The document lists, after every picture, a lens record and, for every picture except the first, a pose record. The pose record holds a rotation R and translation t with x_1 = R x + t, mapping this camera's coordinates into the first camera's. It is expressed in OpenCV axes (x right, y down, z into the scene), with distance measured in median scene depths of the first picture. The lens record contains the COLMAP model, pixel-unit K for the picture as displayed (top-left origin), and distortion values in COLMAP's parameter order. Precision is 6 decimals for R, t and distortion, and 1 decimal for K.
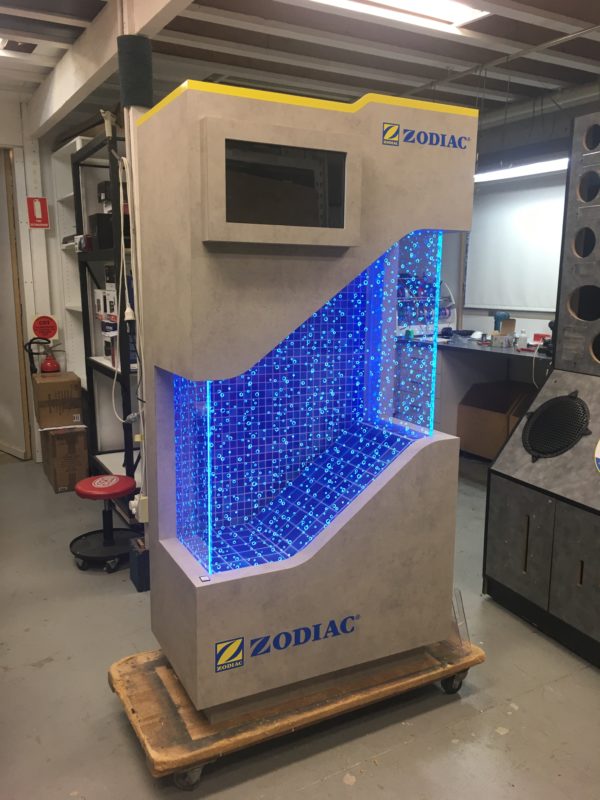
lens RADIAL K [[673.8, 0, 300.7], [0, 673.8, 397.6], [0, 0, 1]] dist [0.034462, -0.012647]
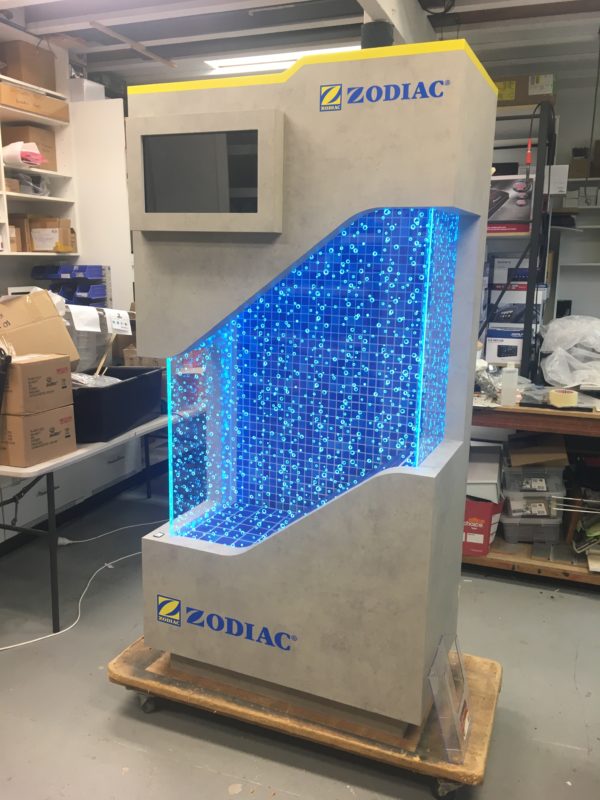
lens RADIAL K [[673.8, 0, 300.2], [0, 673.8, 402.4], [0, 0, 1]] dist [0.034462, -0.012647]
pose [[0.642674, 0.164105, -0.748358, 0.775794], [-0.147533, 0.985017, 0.089304, -0.078547], [0.751801, 0.053014, 0.657256, 0.413633]]
